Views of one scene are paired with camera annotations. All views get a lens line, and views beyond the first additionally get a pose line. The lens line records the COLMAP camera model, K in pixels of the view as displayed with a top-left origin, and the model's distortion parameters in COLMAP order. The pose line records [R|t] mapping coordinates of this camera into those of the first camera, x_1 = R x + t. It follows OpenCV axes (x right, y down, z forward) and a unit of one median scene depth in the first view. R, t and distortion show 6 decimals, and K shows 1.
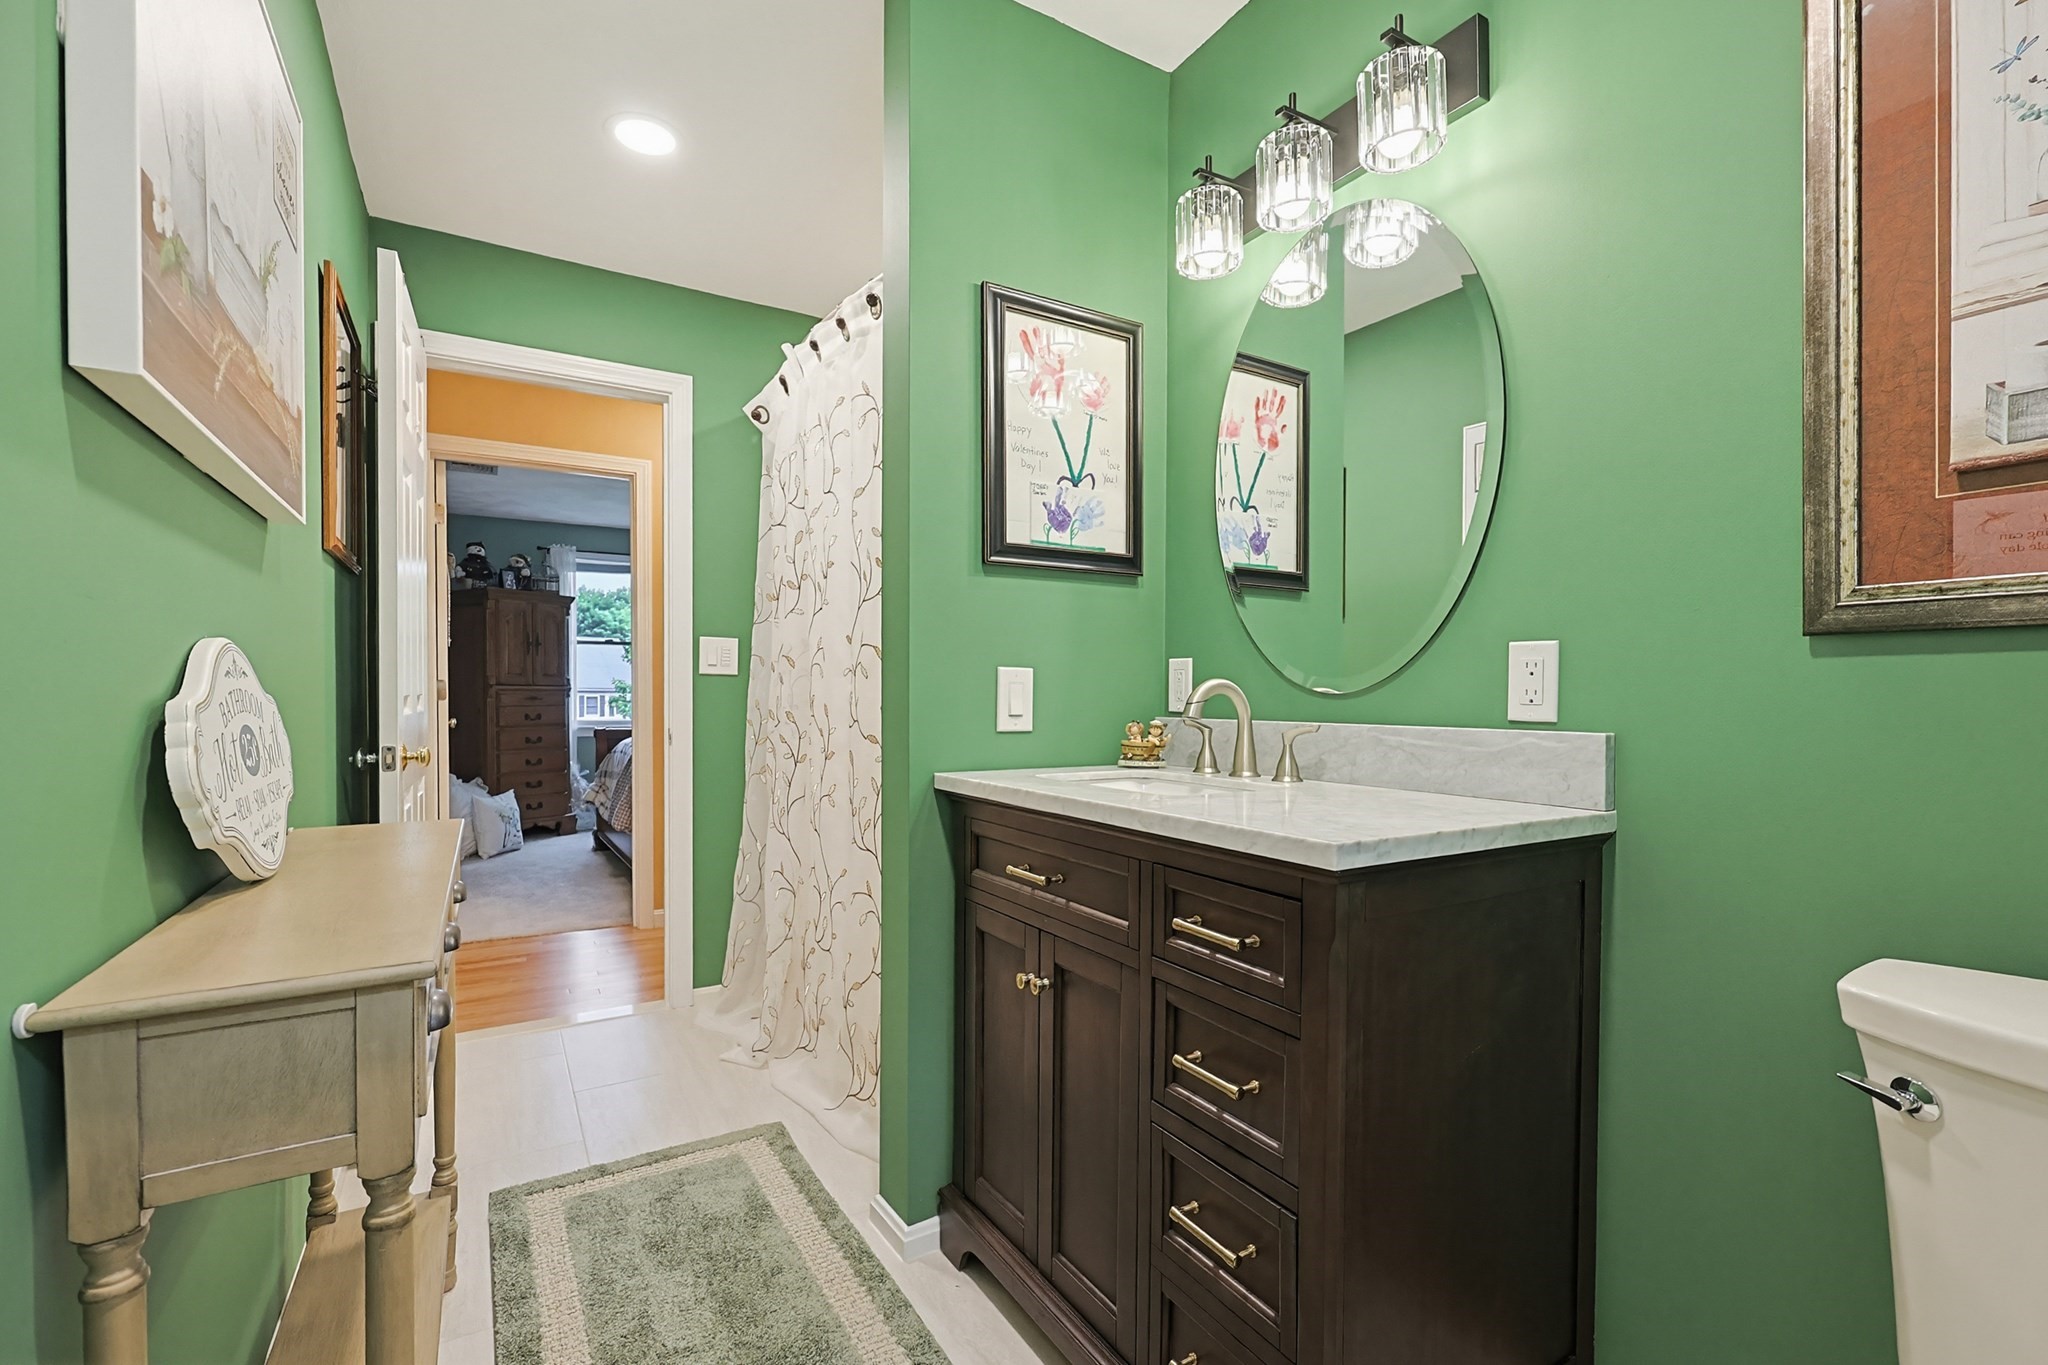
lens RADIAL K [[881.5, 0, 1024.0], [0, 881.5, 682.5], [0, 0, 1]] dist [-0.001125, -0.000087]
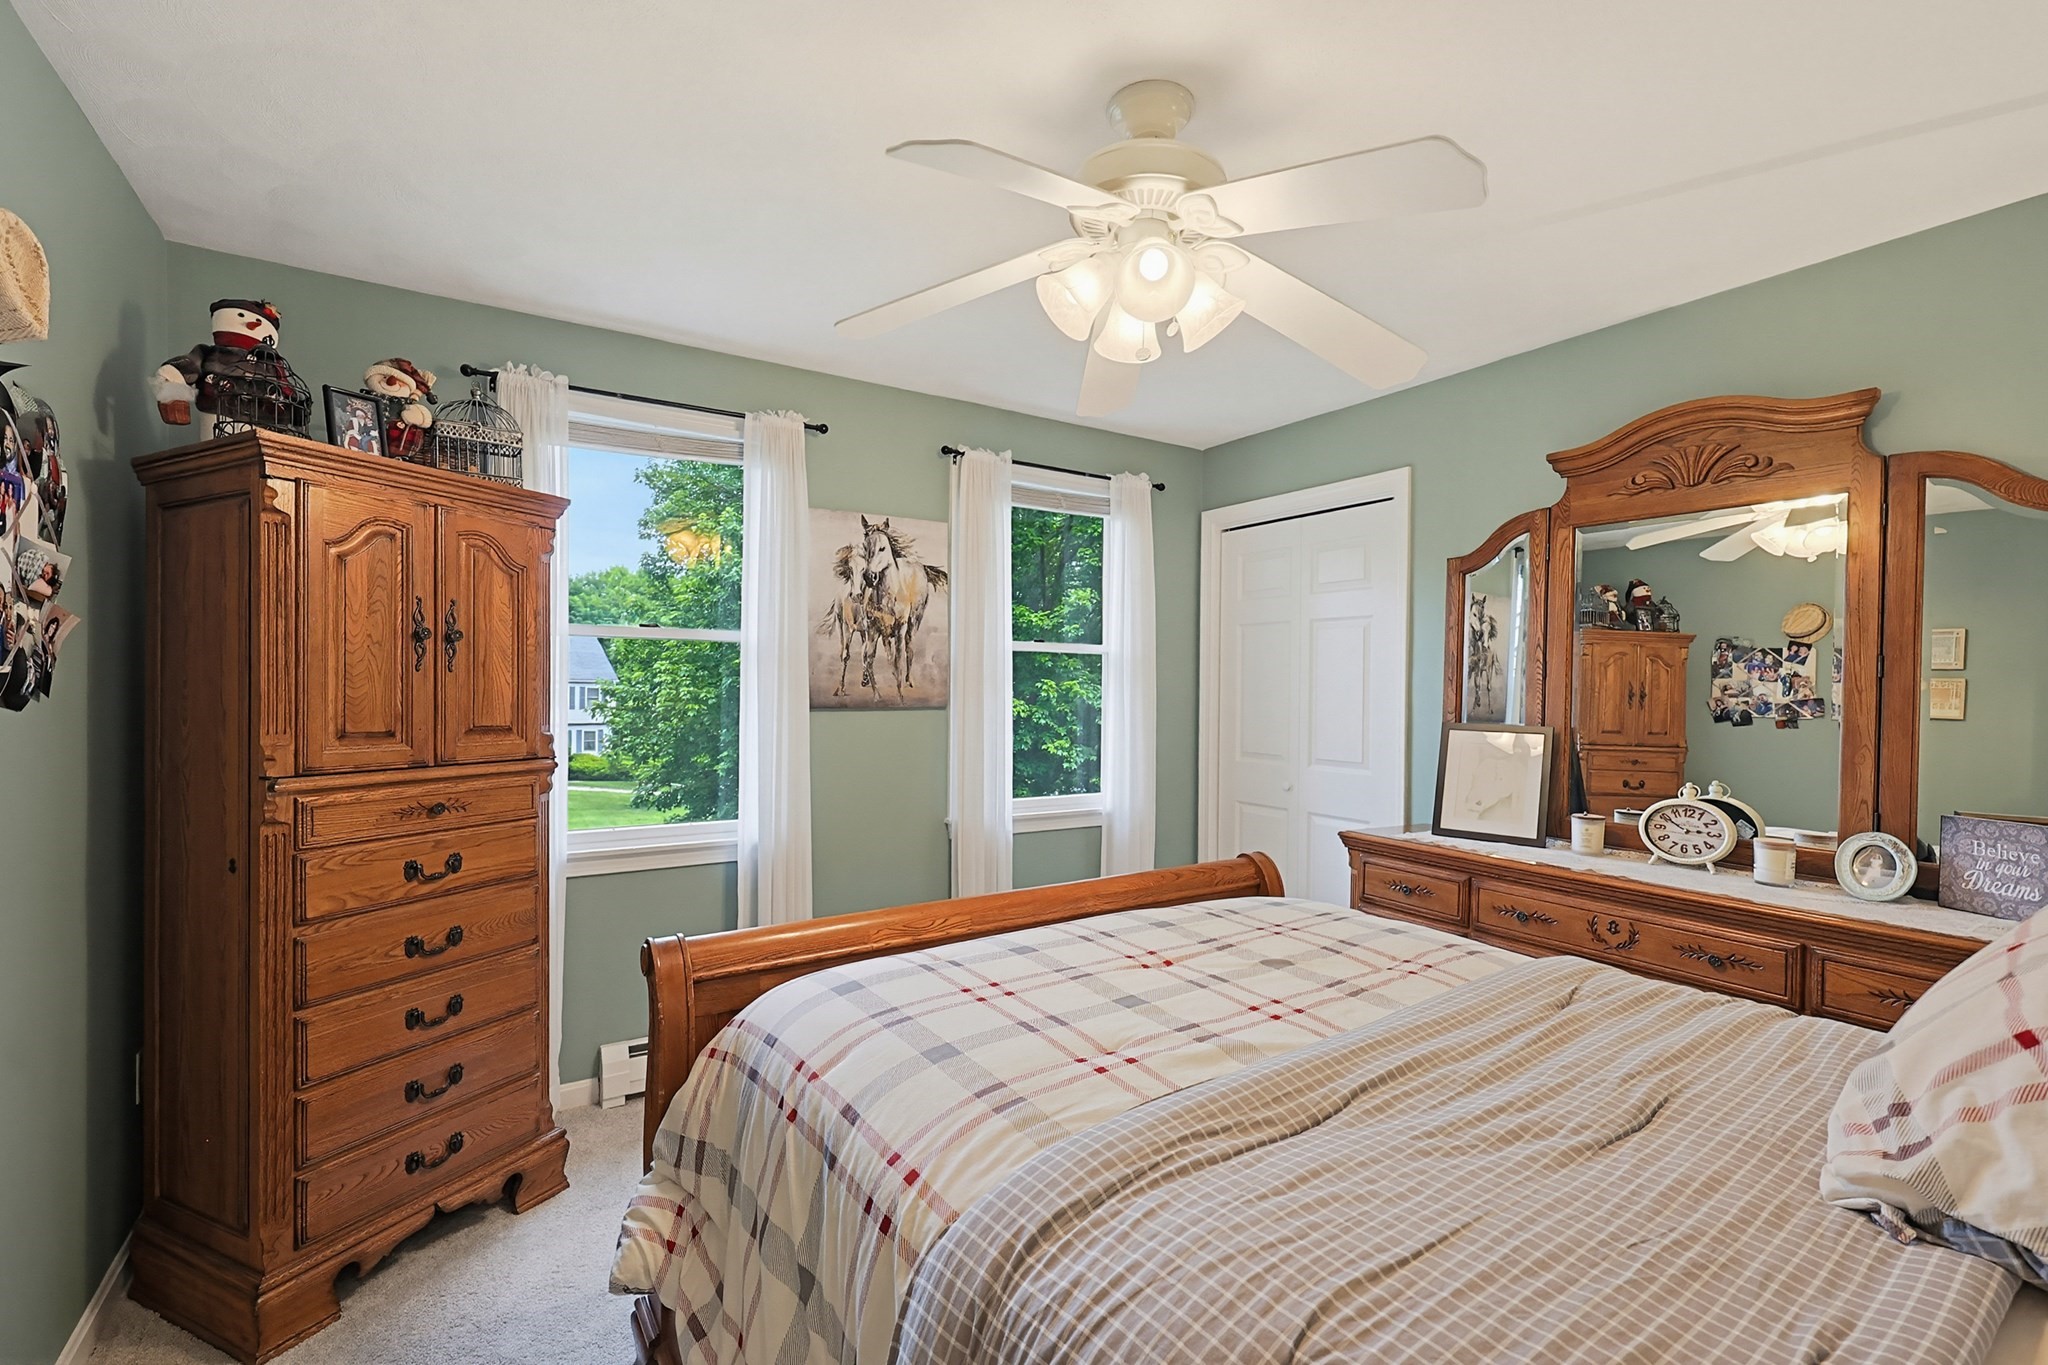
lens RADIAL K [[859.6, 0, 1024.0], [0, 859.6, 682.5], [0, 0, 1]] dist [0.001920, 0.000129]
pose [[0.999084, 0.013013, 0.040755, -0.357698], [-0.013361, 0.999876, 0.008277, -0.032179], [-0.040642, -0.008814, 0.999135, 0.680673]]
